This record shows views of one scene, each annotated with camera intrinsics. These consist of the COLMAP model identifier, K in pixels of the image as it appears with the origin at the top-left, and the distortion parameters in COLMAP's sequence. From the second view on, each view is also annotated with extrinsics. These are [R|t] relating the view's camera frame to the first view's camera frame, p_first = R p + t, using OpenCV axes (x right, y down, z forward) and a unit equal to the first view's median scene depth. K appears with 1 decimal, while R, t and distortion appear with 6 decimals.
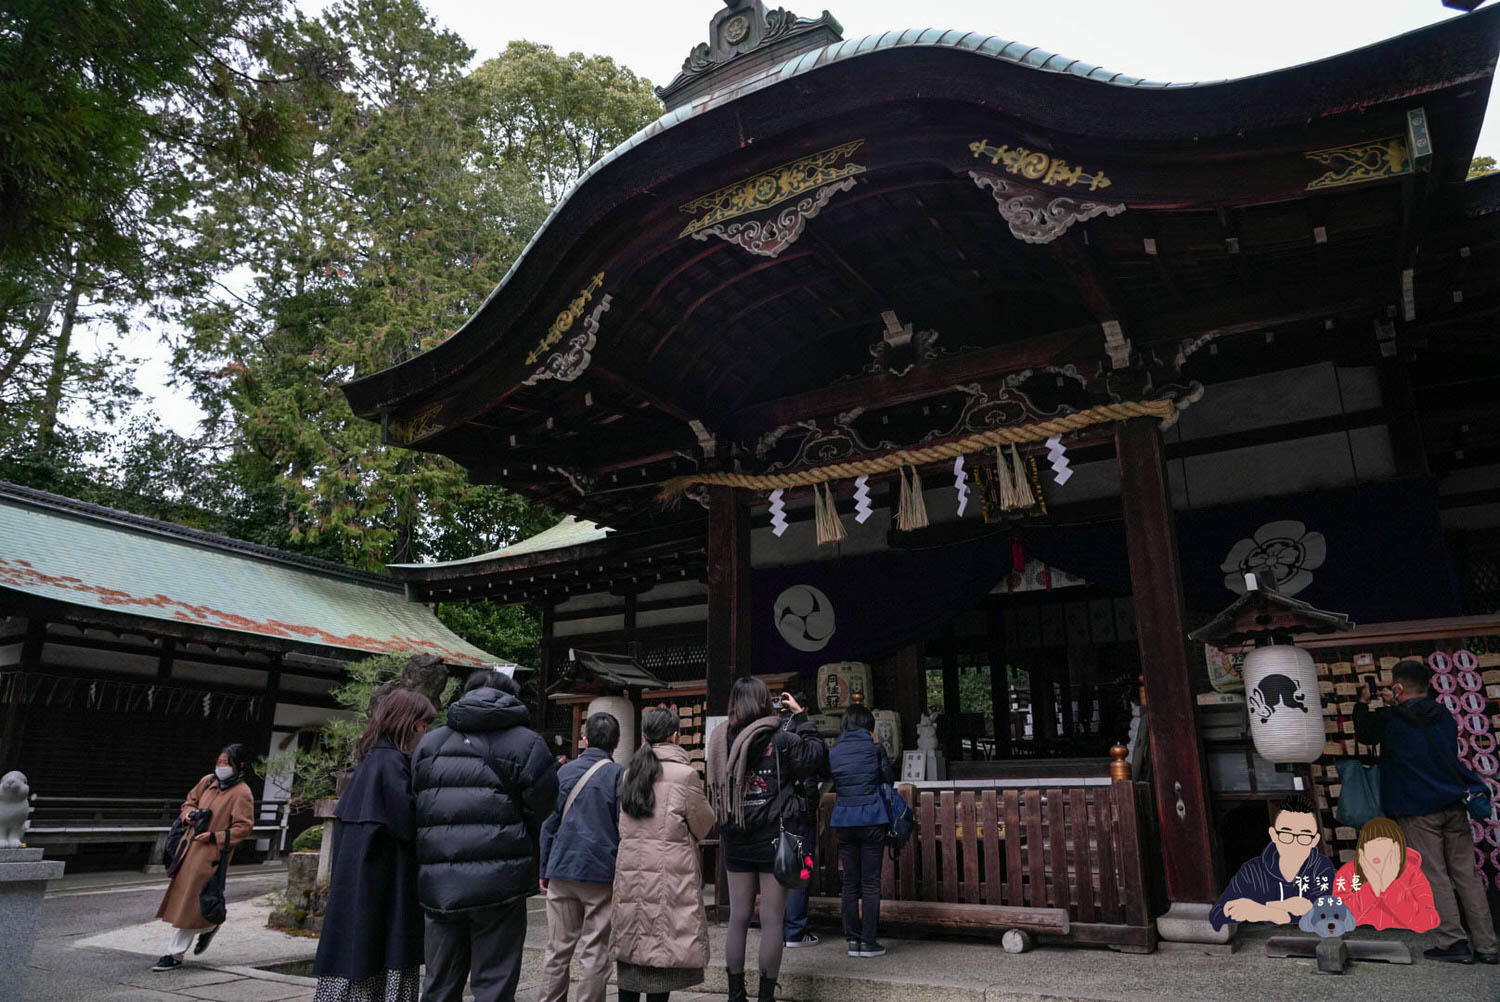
lens RADIAL K [[944.1, 0, 797.2], [0, 944.1, 522.8], [0, 0, 1]] dist [-0.006289, -0.002390]
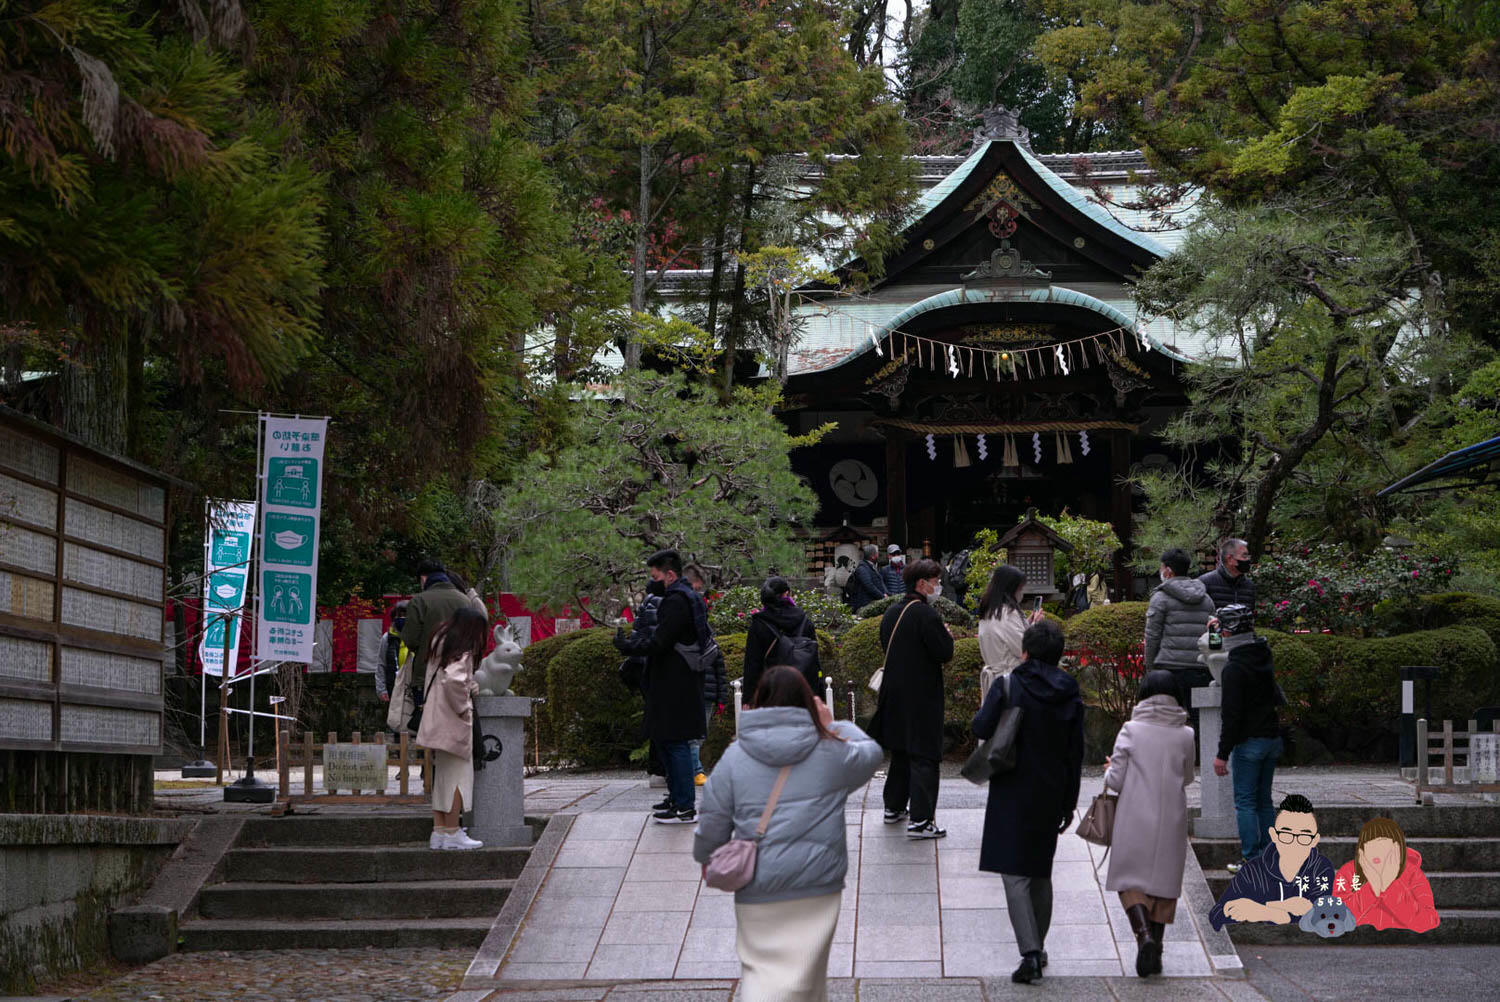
lens RADIAL K [[3231.3, 0, 720.7], [0, 3231.3, 472.2], [0, 0, 1]] dist [0.035416, -0.001195]
pose [[0.895497, 0.033758, 0.443785, -3.507728], [-0.122139, 0.977478, 0.172103, -1.098144], [-0.427980, -0.208321, 0.879452, -4.817818]]
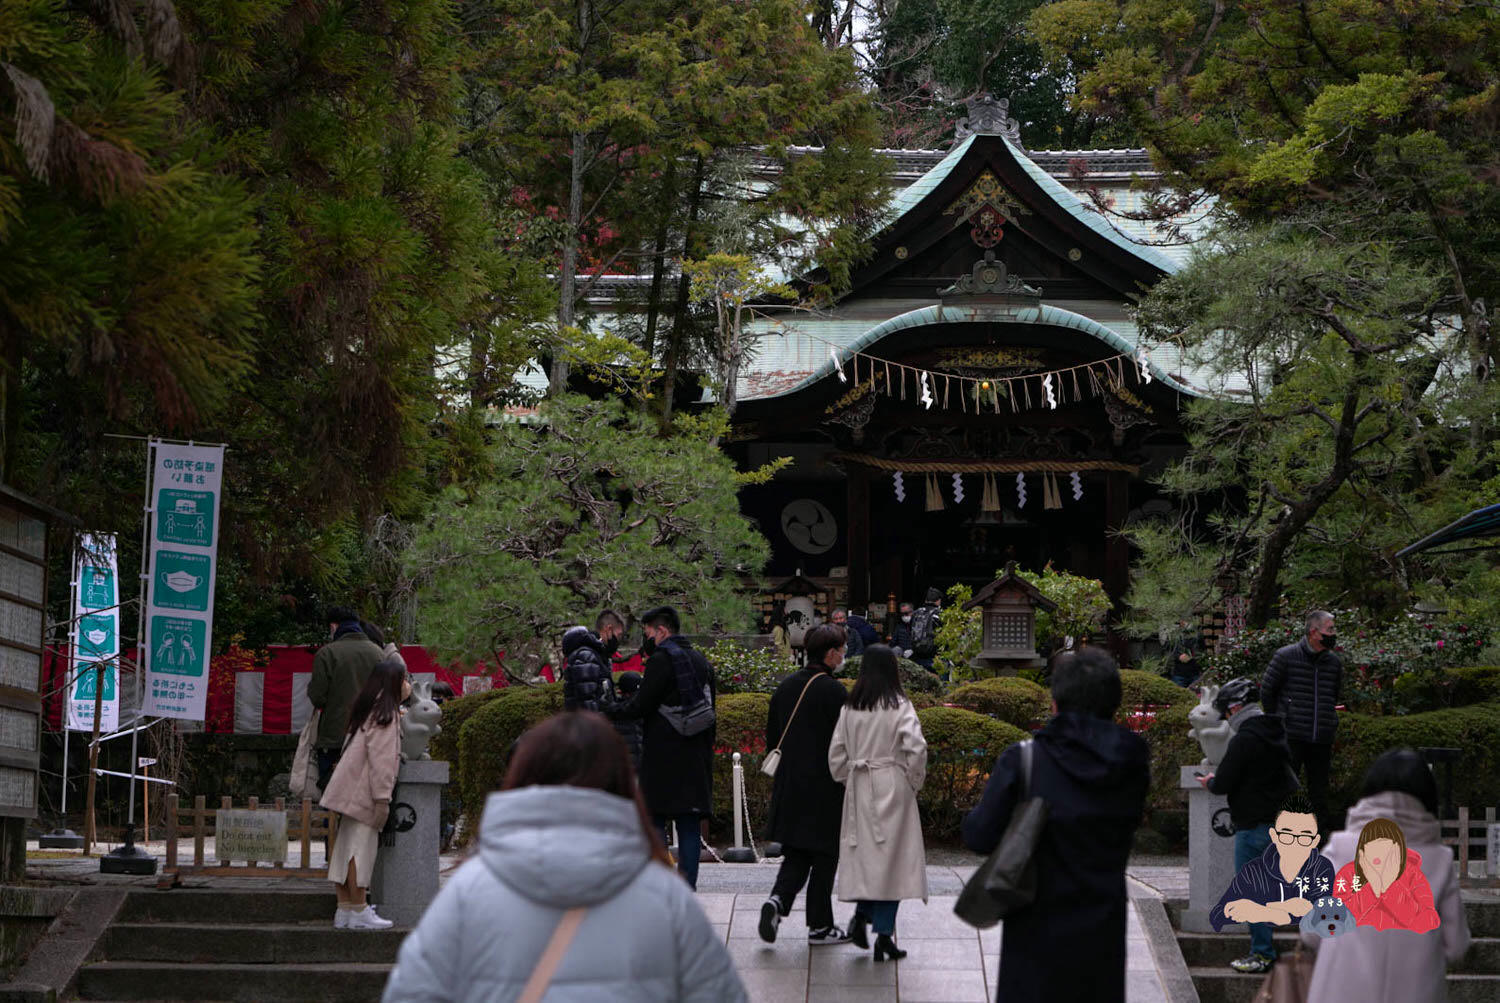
lens RADIAL K [[3886.3, 0, 750.0], [0, 3886.3, 501.5], [0, 0, 1]] dist [-0.007974, 0.093409]
pose [[0.882460, 0.052972, 0.467396, -3.646004], [-0.147154, 0.974854, 0.167347, -1.153383], [-0.446778, -0.216457, 0.868065, -5.050750]]
